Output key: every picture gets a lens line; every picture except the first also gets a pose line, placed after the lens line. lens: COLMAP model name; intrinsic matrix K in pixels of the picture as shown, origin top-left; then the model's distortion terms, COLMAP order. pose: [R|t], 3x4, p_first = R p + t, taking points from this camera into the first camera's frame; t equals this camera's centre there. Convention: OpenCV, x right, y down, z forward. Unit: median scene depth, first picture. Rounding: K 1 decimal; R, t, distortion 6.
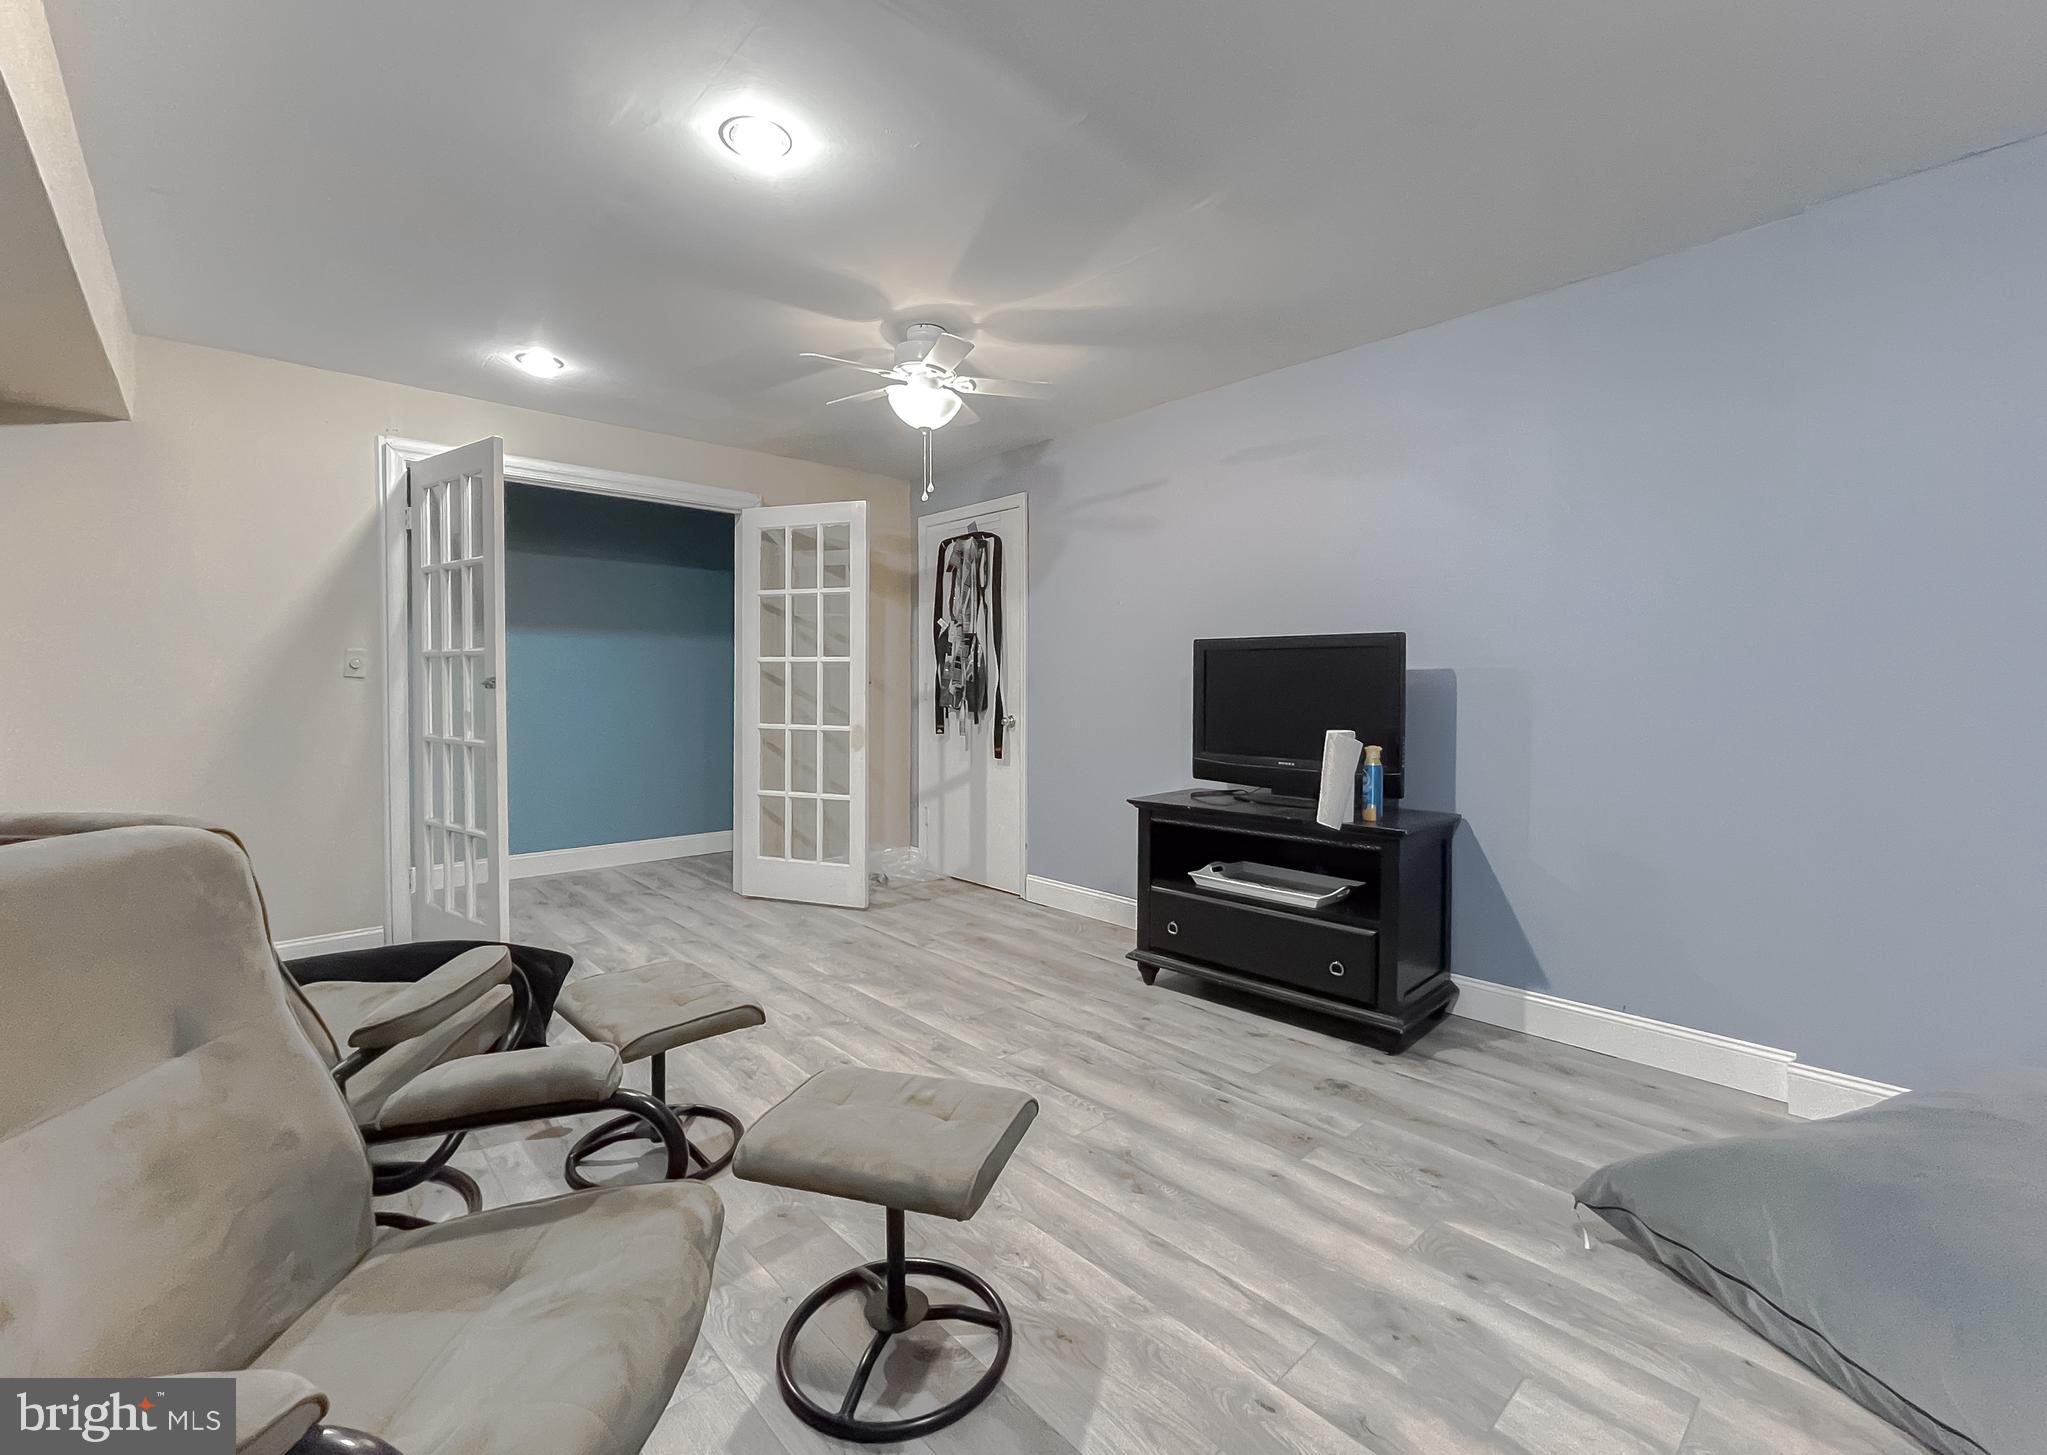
lens RADIAL K [[819.6, 0, 1025.9], [0, 819.6, 706.4], [0, 0, 1]] dist [-0.006548, 0.000970]
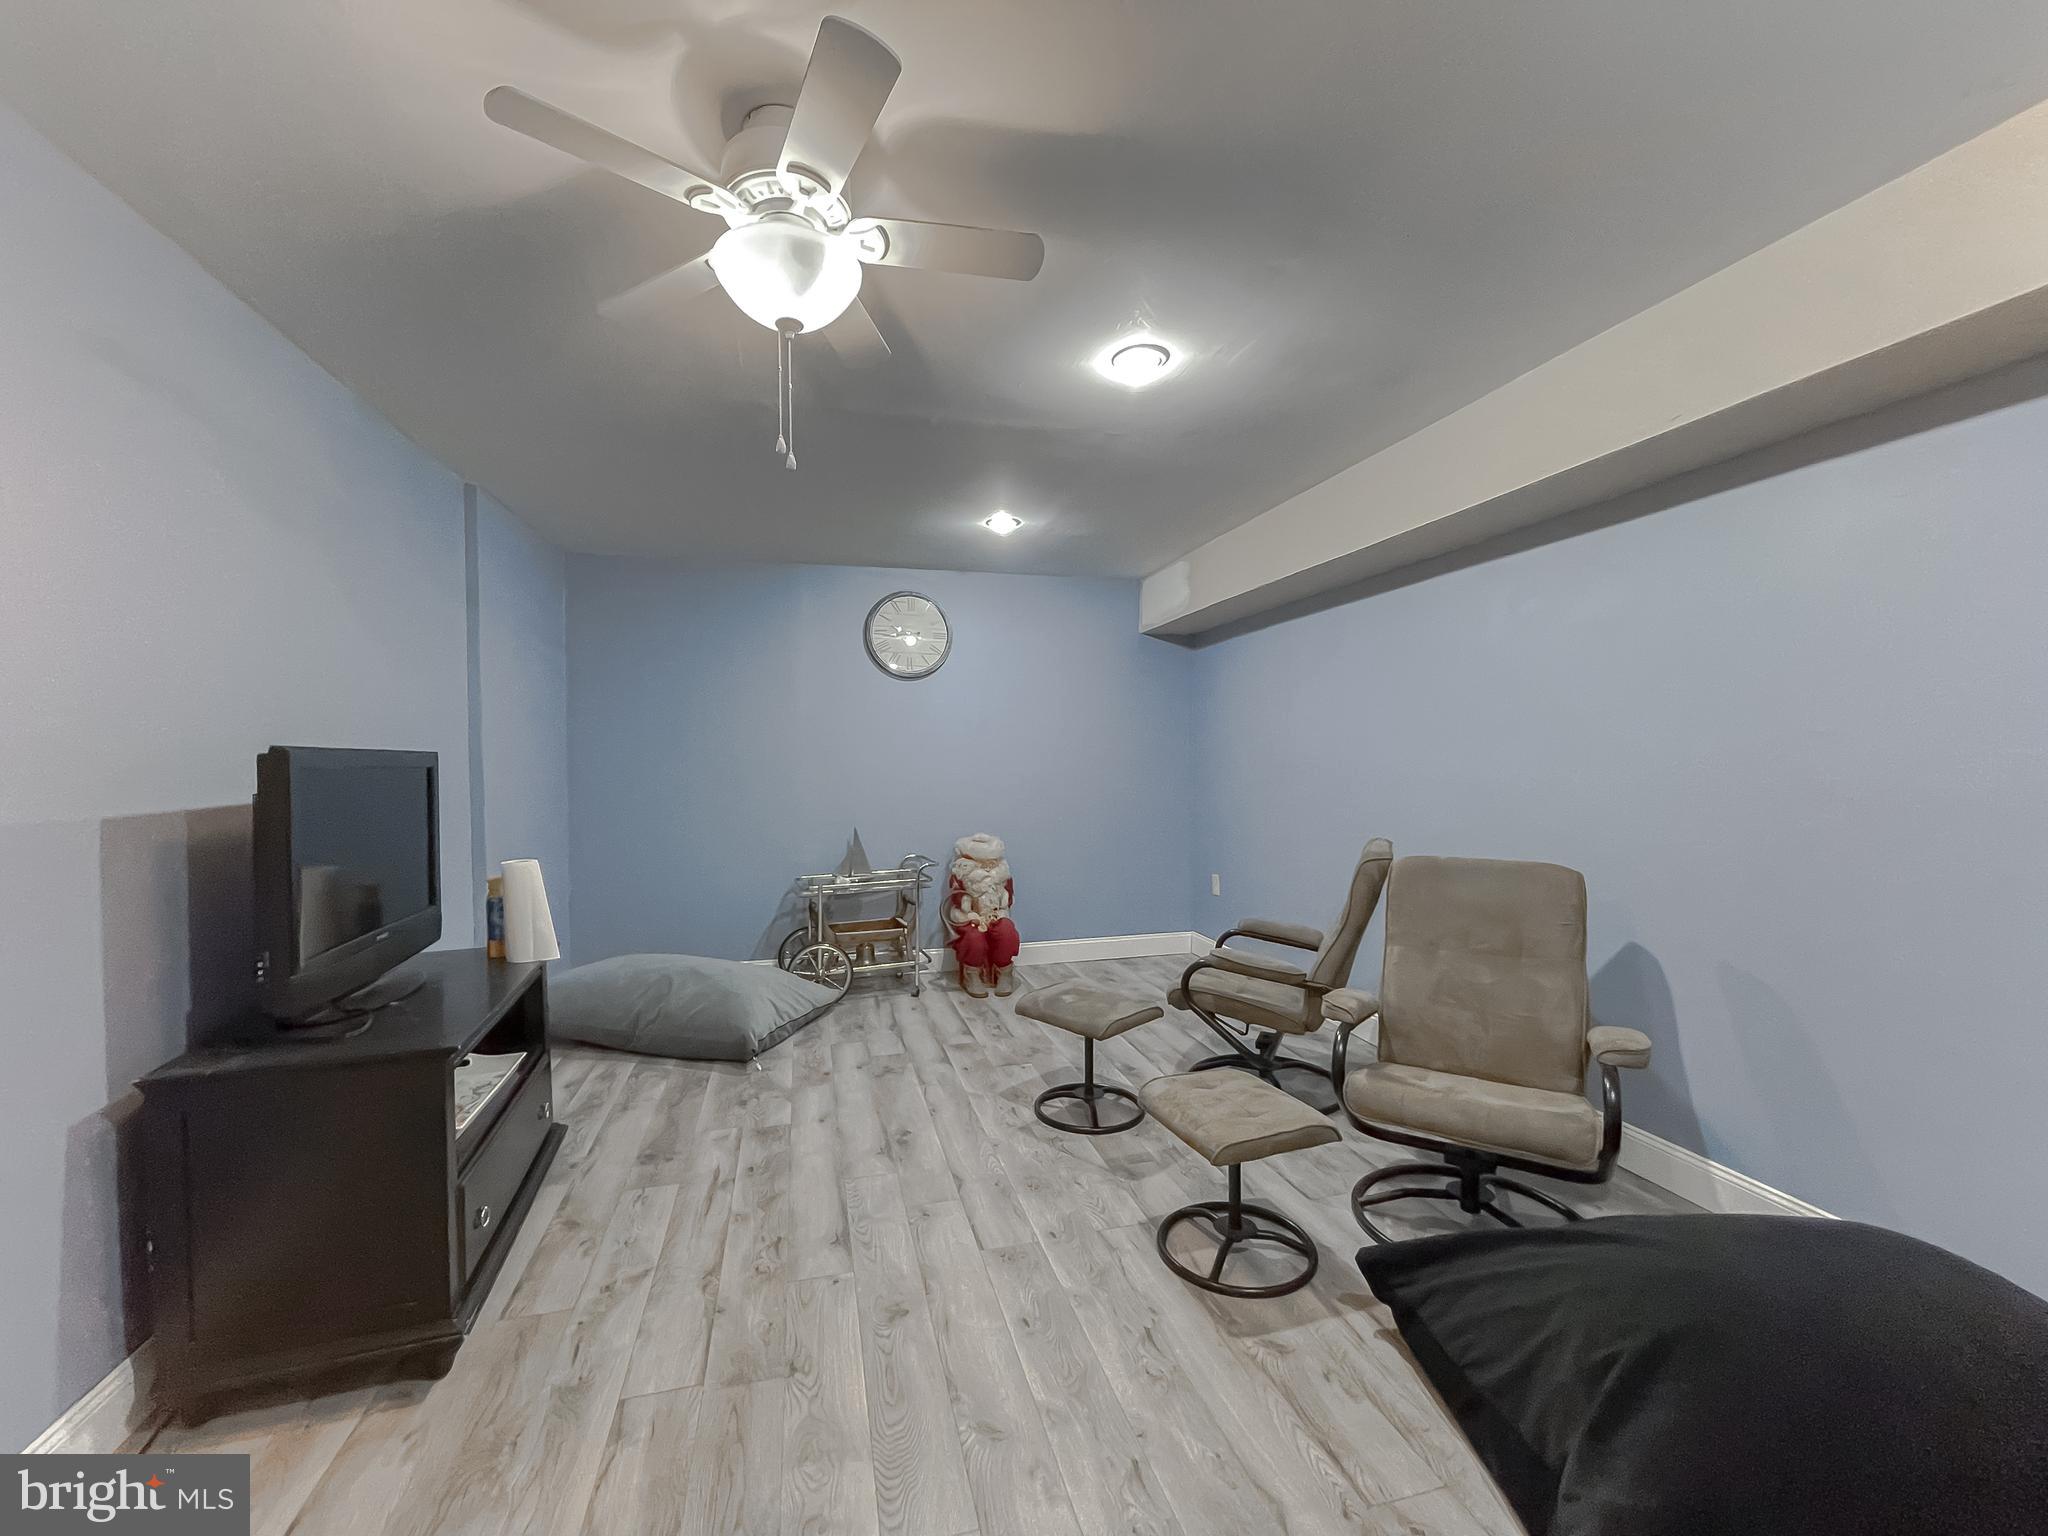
lens RADIAL K [[845.0, 0, 1027.1], [0, 845.0, 765.2], [0, 0, 1]] dist [0.001363, 0.000204]
pose [[-0.879811, -0.000920, 0.475322, -0.680507], [0.018642, 0.999162, 0.036440, -0.115950], [-0.474958, 0.040921, -0.879057, 1.914969]]
